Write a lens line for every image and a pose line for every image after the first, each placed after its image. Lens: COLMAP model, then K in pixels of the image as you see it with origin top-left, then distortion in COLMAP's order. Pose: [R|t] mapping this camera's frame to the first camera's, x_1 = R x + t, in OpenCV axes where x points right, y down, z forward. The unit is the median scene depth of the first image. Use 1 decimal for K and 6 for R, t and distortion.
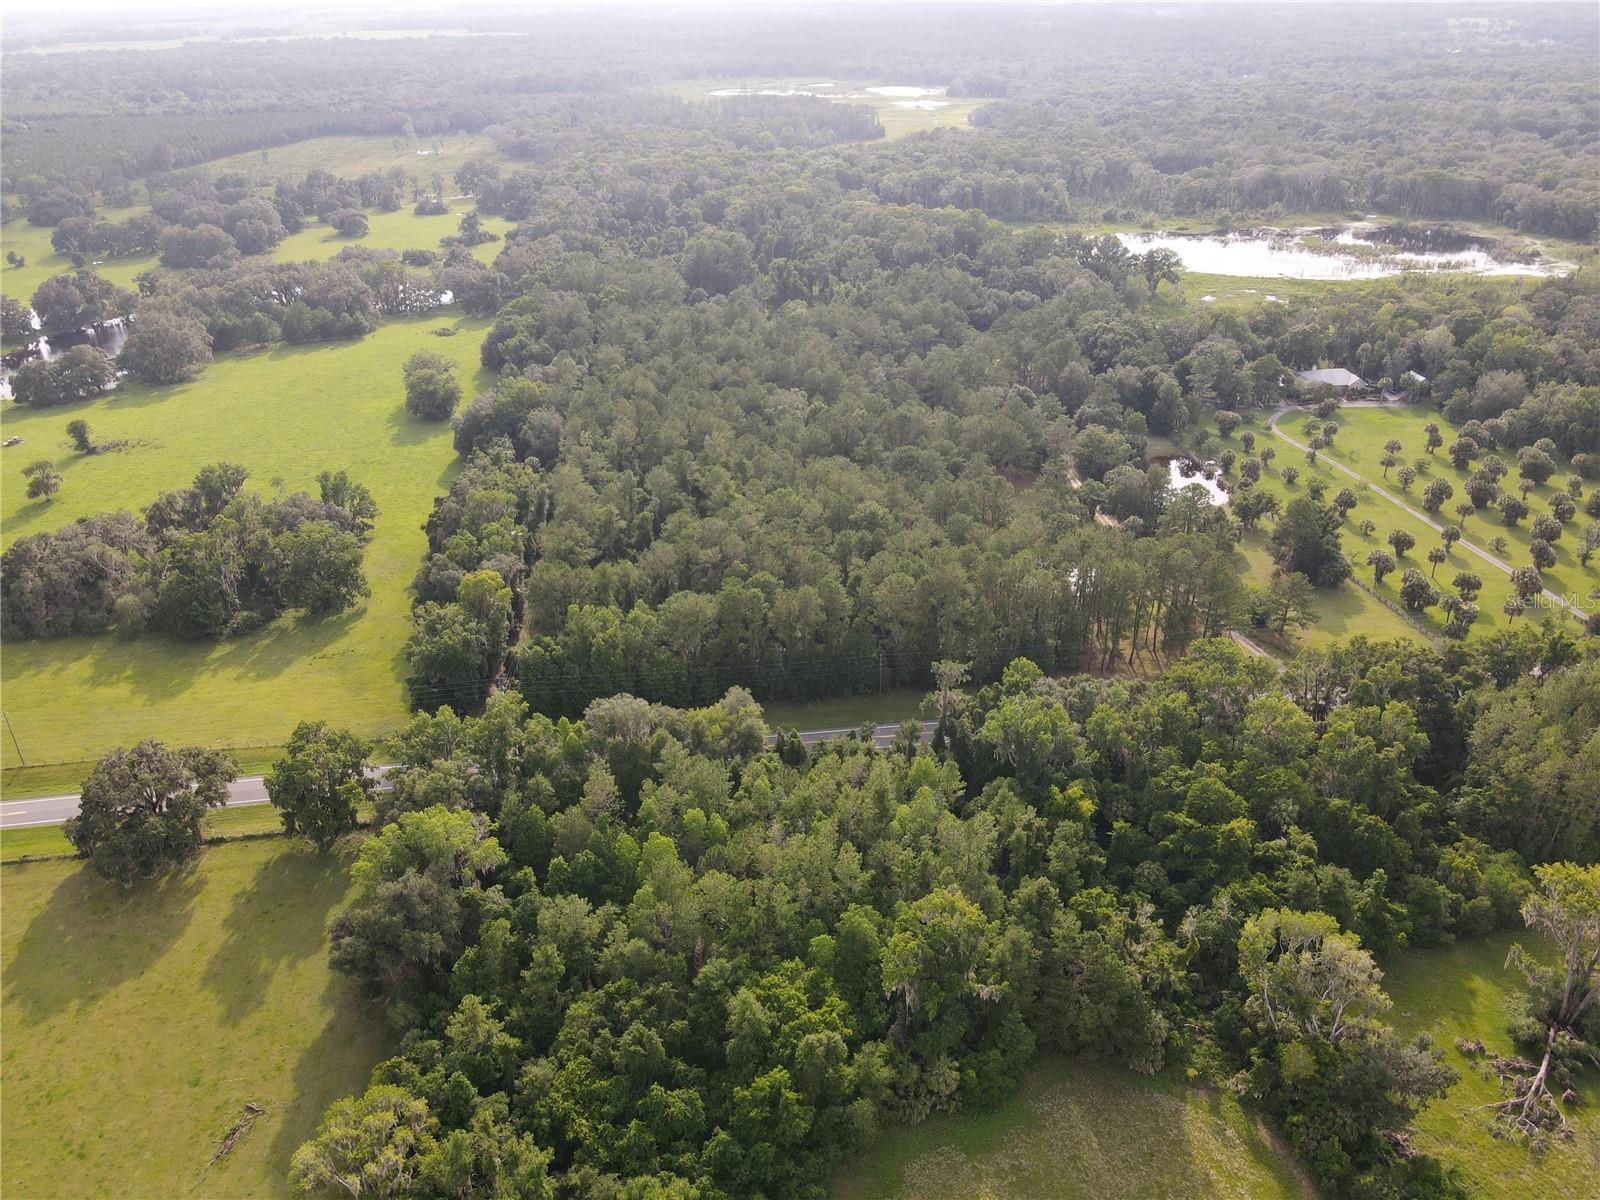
lens RADIAL K [[1176.0, 0, 800.0], [0, 1176.0, 600.0], [0, 0, 1]] dist [-0.014140, 0.047278]
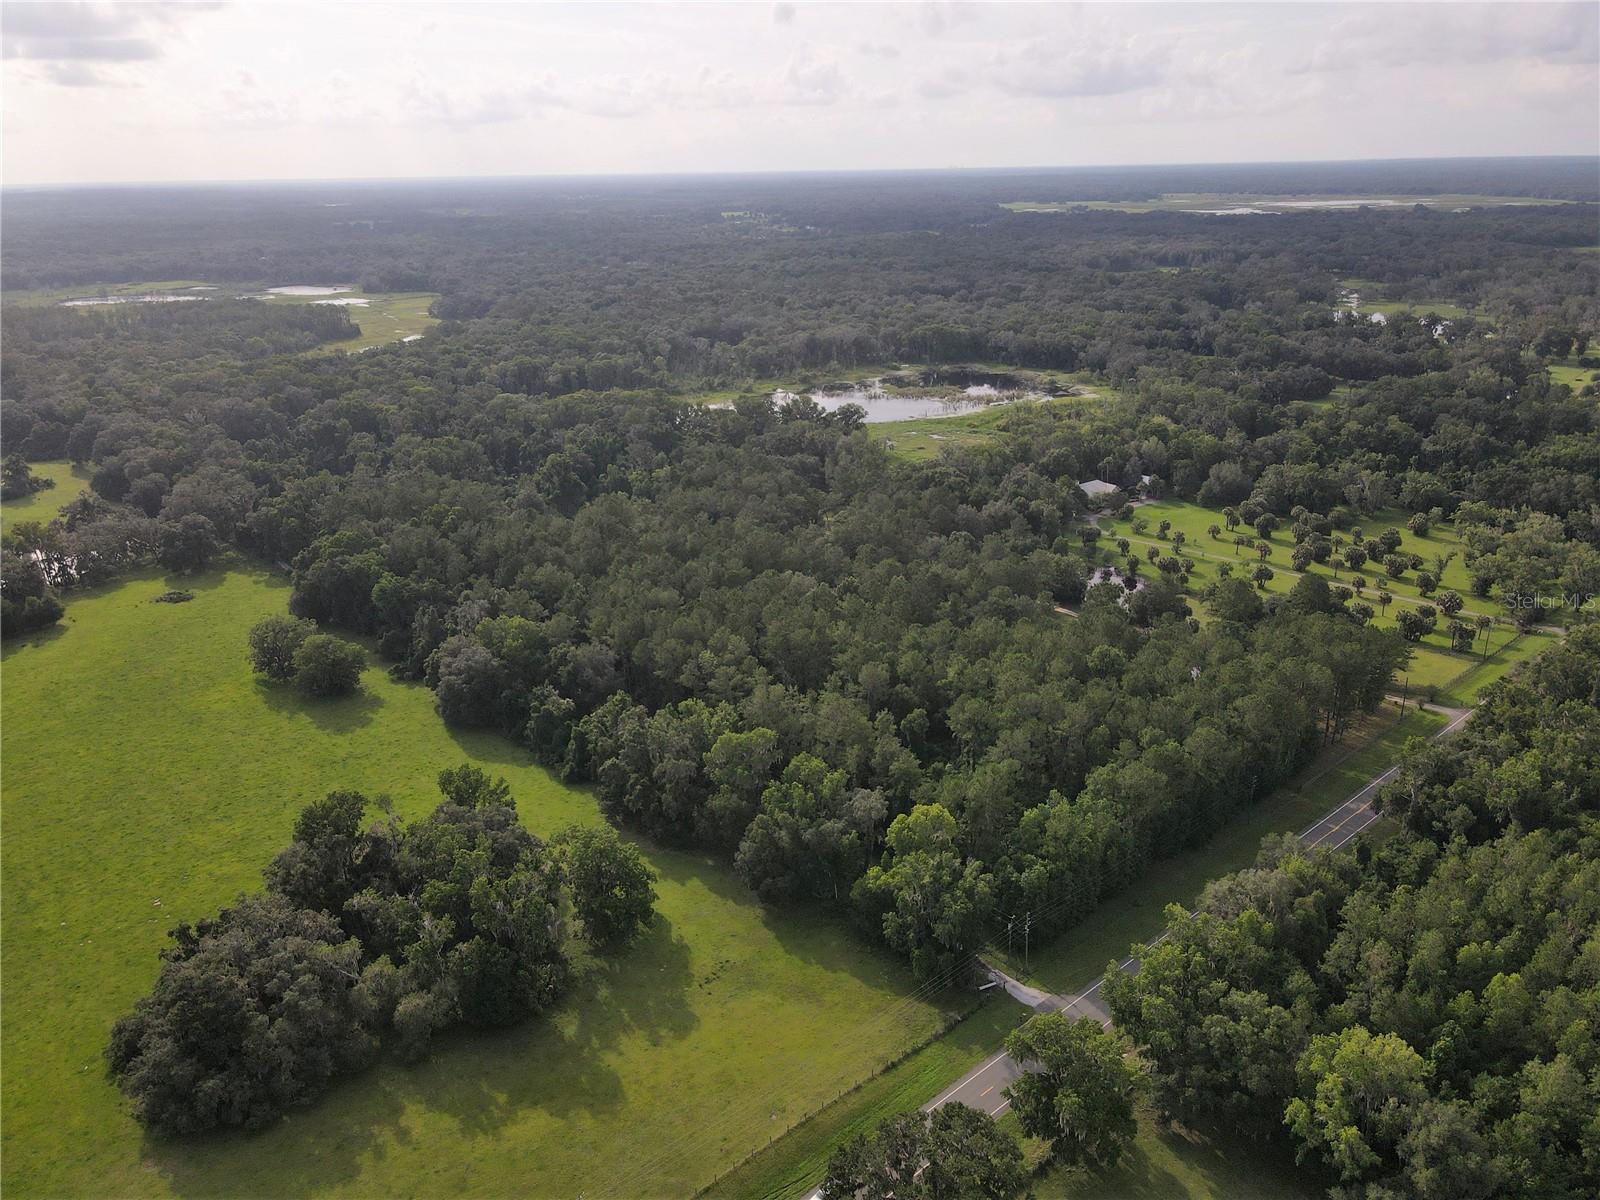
lens RADIAL K [[1176.0, 0, 800.0], [0, 1176.0, 600.0], [0, 0, 1]] dist [-0.014140, 0.047278]
pose [[0.838990, -0.187110, 0.510966, -0.320422], [0.258806, 0.963225, -0.072227, -0.055581], [-0.478660, 0.192839, 0.856561, 0.116673]]
